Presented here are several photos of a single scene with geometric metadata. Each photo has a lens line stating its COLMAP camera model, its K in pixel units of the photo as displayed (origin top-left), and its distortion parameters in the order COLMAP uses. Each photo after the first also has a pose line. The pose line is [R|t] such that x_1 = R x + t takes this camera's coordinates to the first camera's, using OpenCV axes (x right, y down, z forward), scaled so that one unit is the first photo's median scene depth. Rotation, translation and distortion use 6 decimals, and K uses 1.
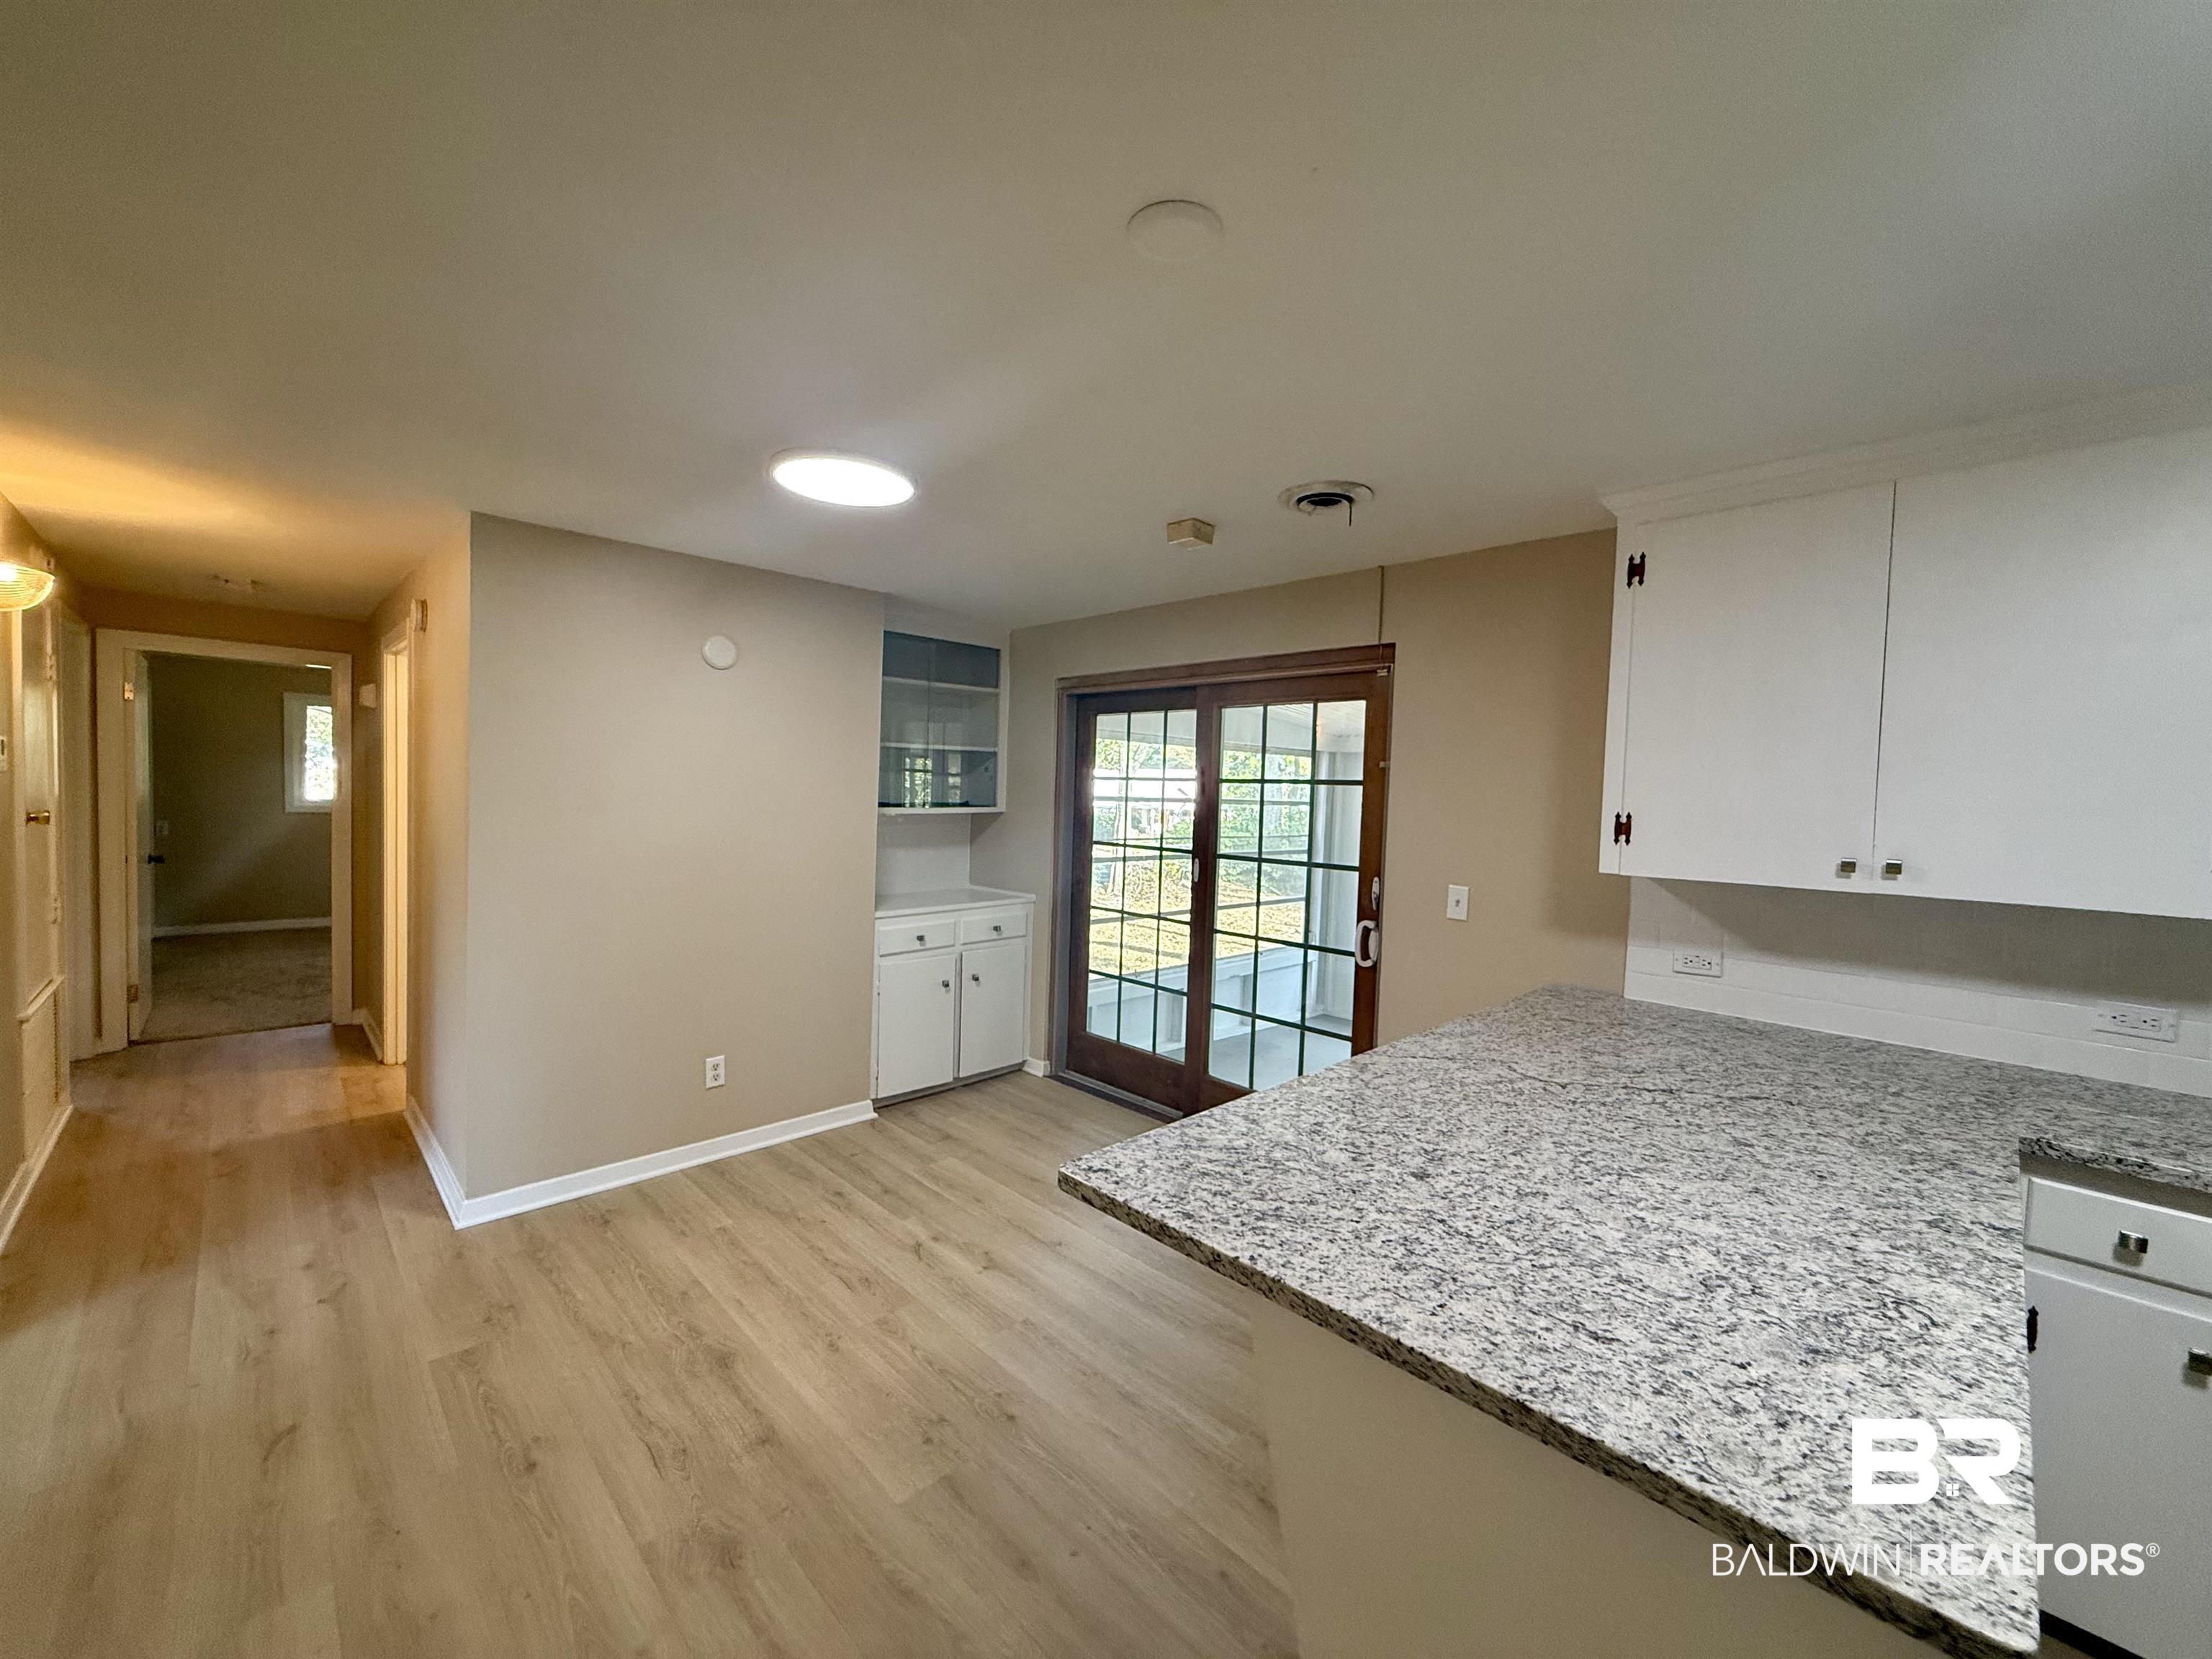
lens RADIAL K [[882.4, 0, 1100.2], [0, 882.4, 828.1], [0, 0, 1]] dist [0.000202, 0.000021]
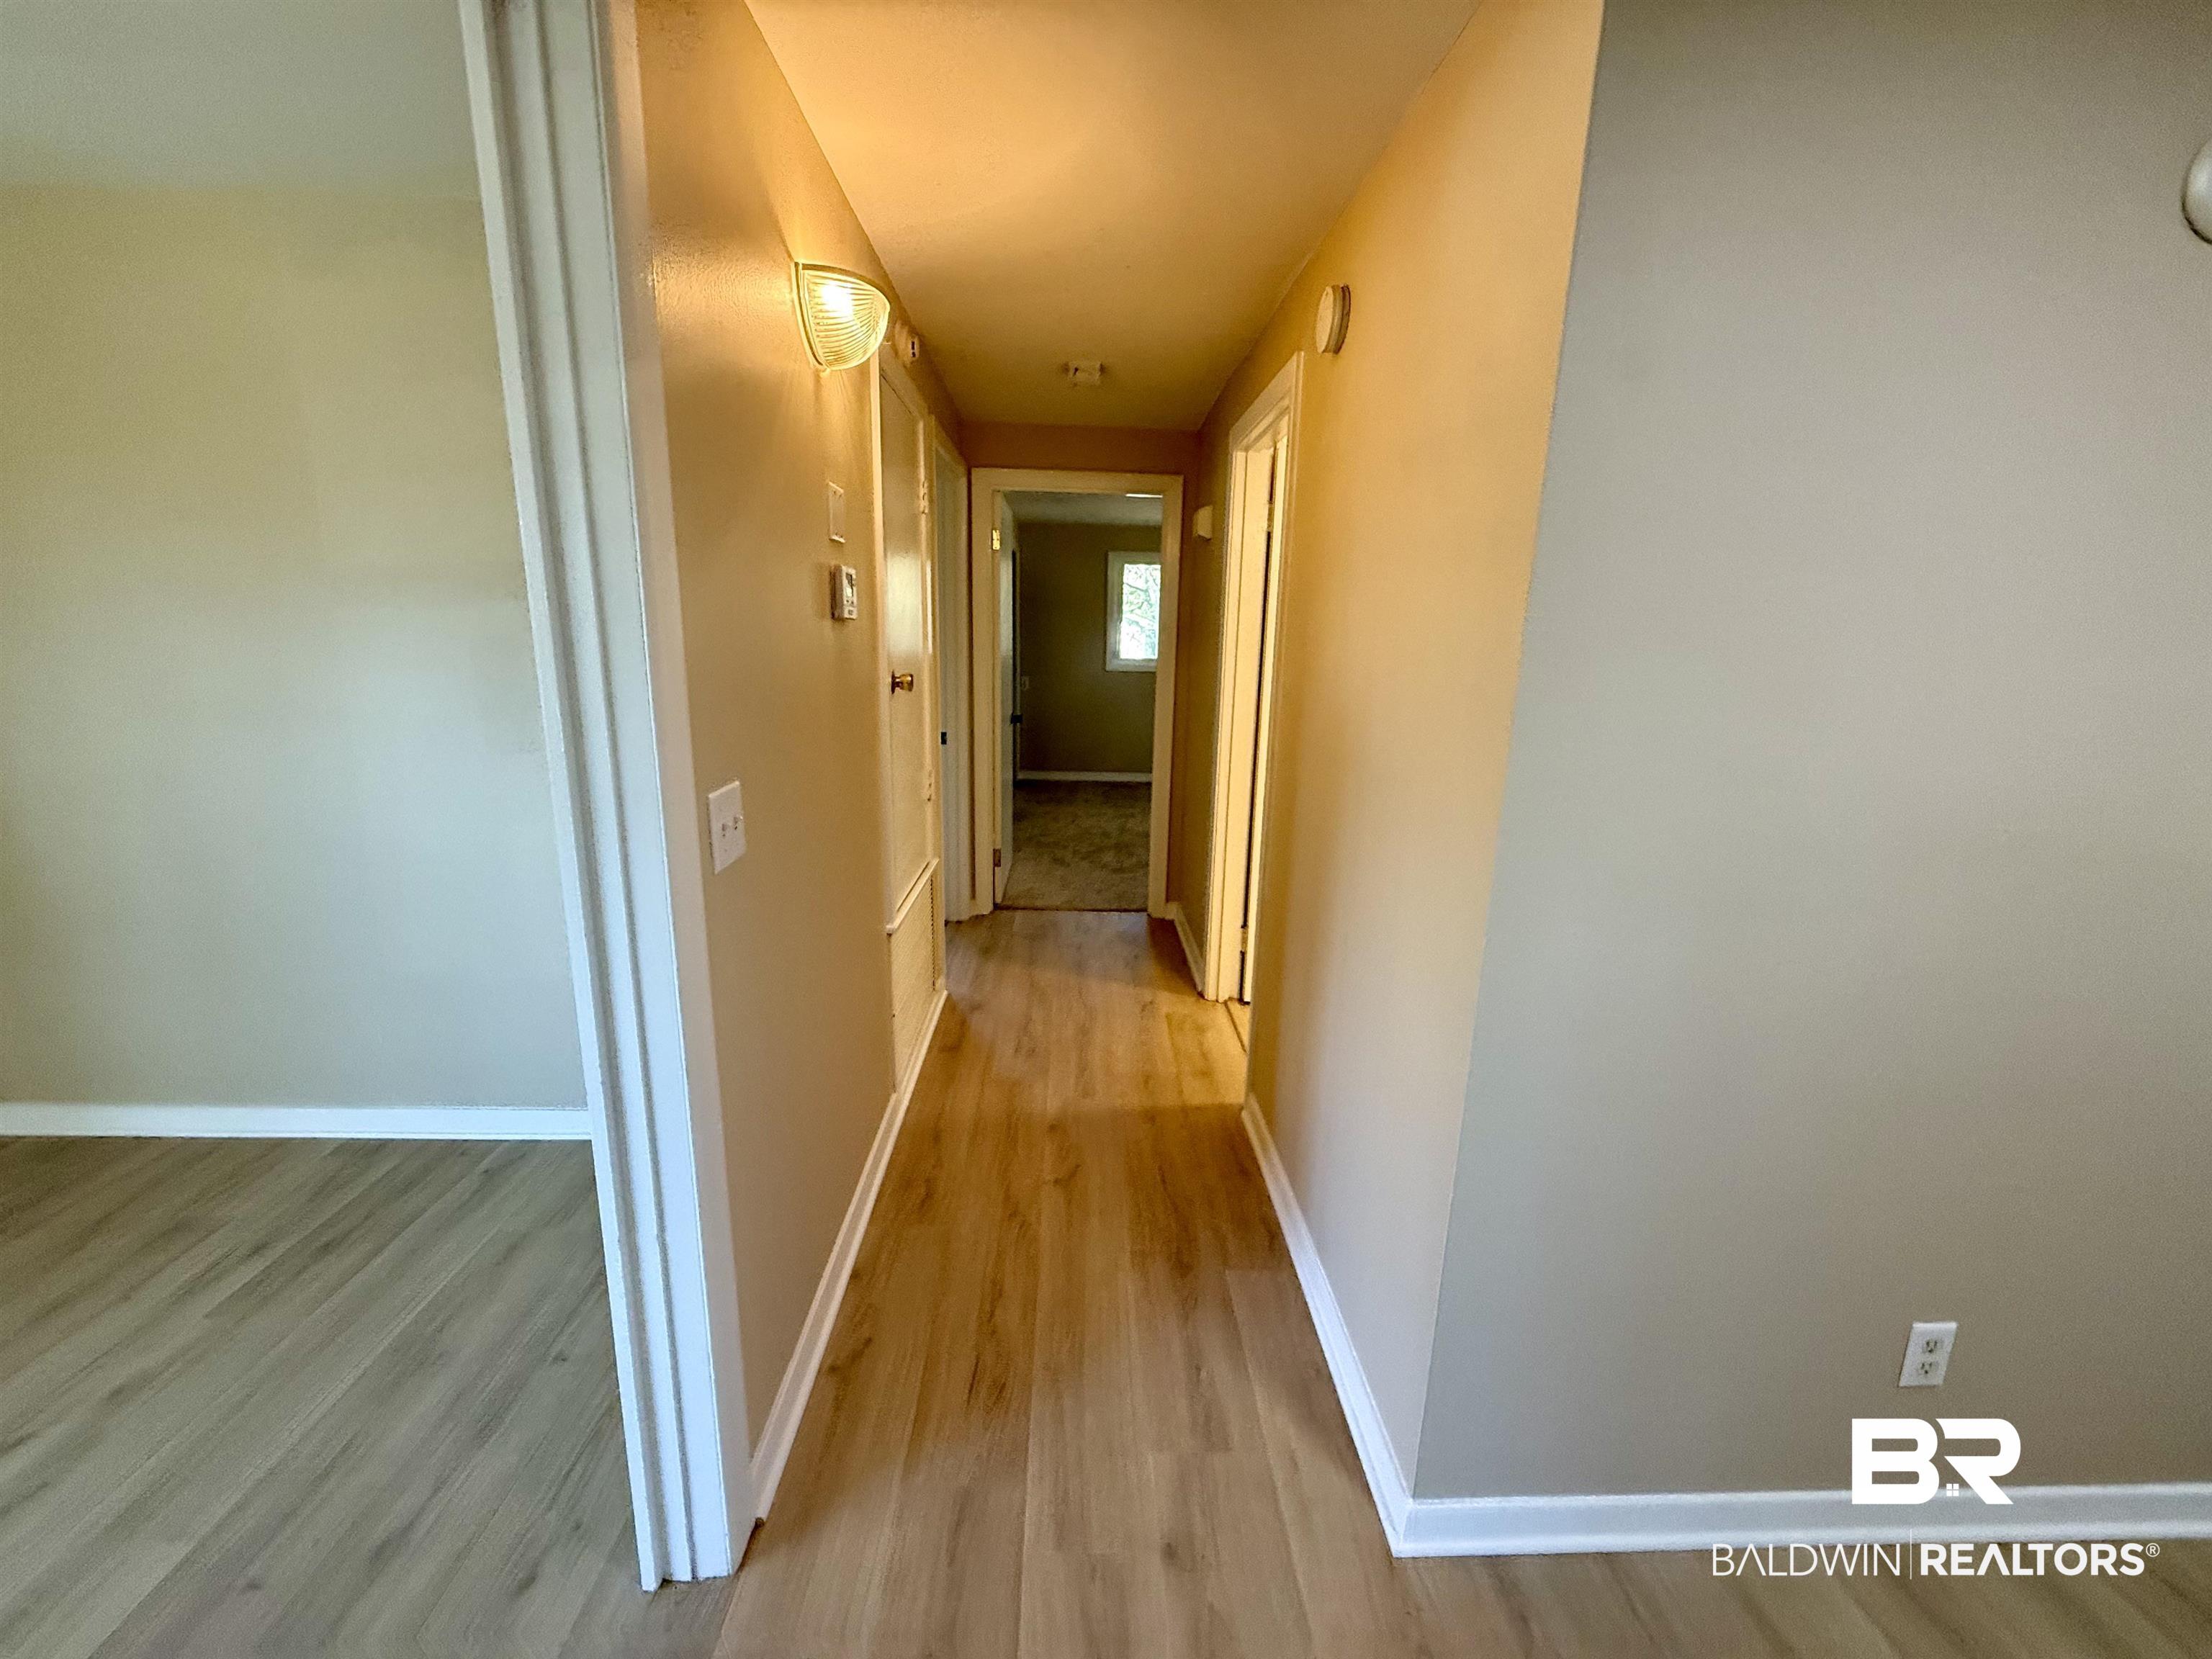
lens RADIAL K [[882.4, 0, 1108.0], [0, 882.4, 824.1], [0, 0, 1]] dist [0.000202, 0.000021]
pose [[0.744531, 0.129258, -0.654955, -0.477820], [-0.027526, 0.986186, 0.163337, -0.019363], [0.667020, -0.103581, 0.737804, 0.472752]]
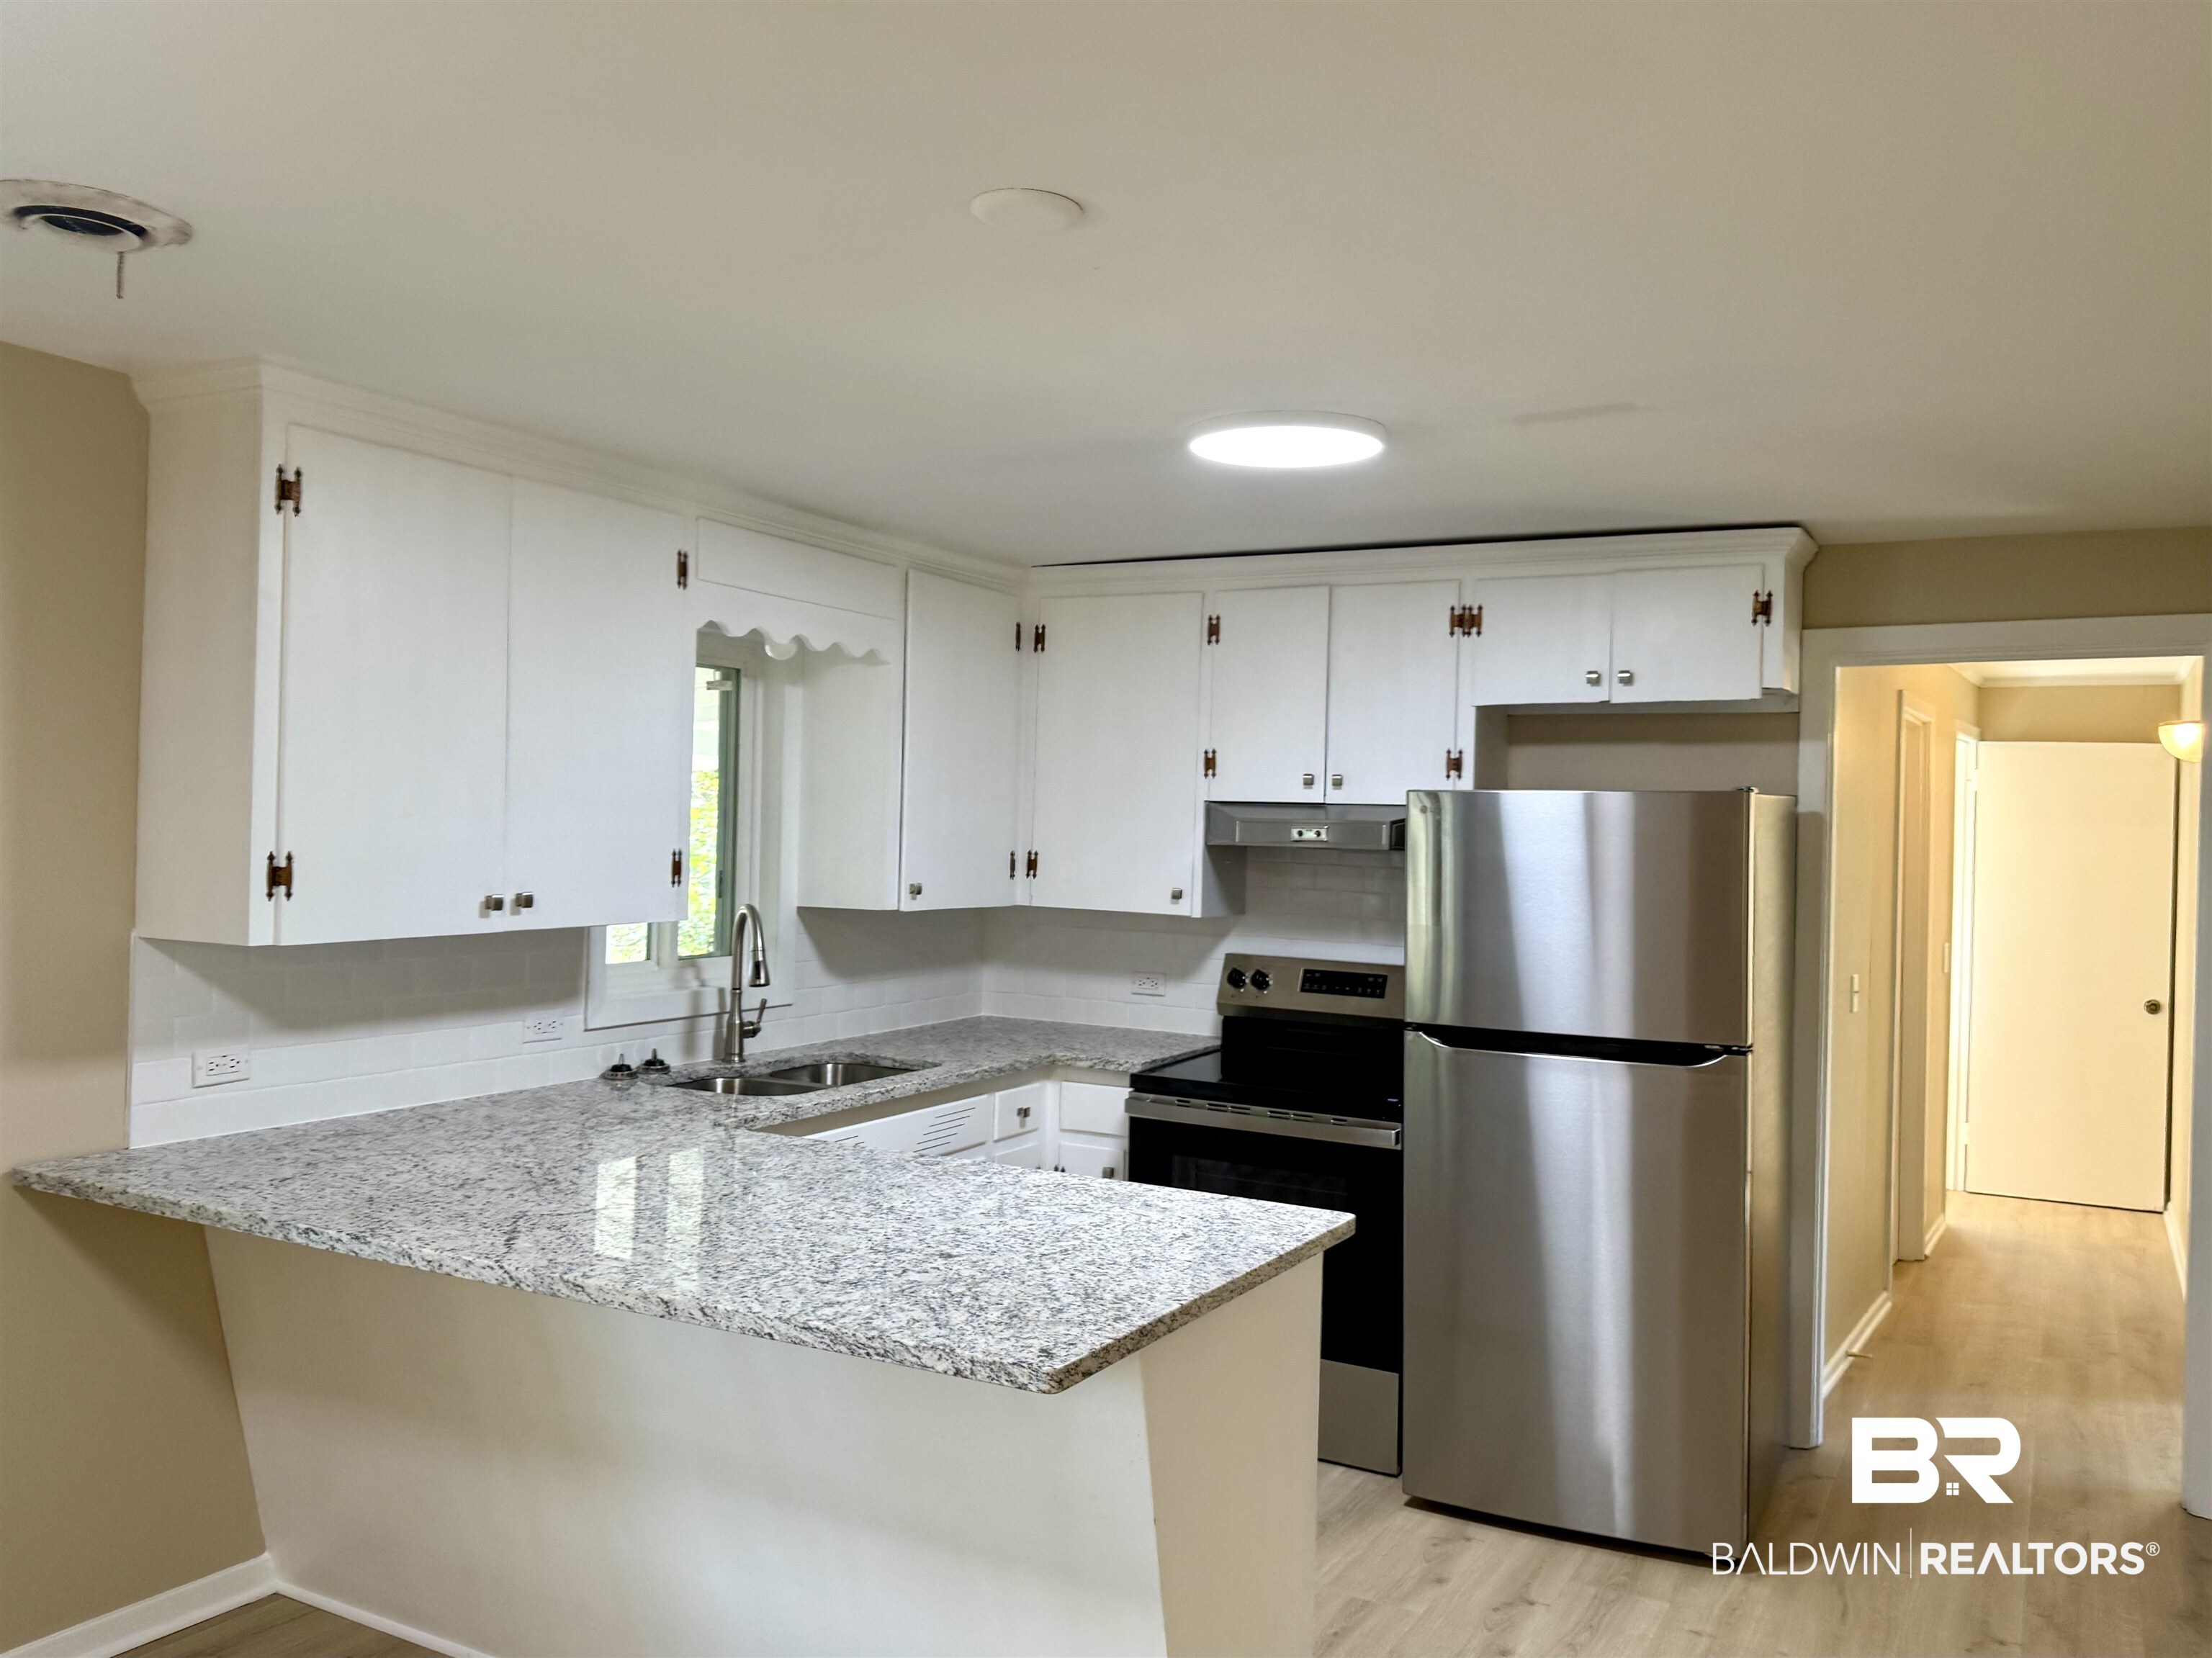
lens RADIAL K [[1757.0, 0, 1121.5], [0, 1757.0, 829.5], [0, 0, 1]] dist [0.097390, -0.094625]
pose [[-0.301718, -0.044251, 0.952370, -1.569845], [0.003027, 0.998873, 0.047370, -0.171878], [-0.953393, 0.017175, -0.301244, 1.431639]]
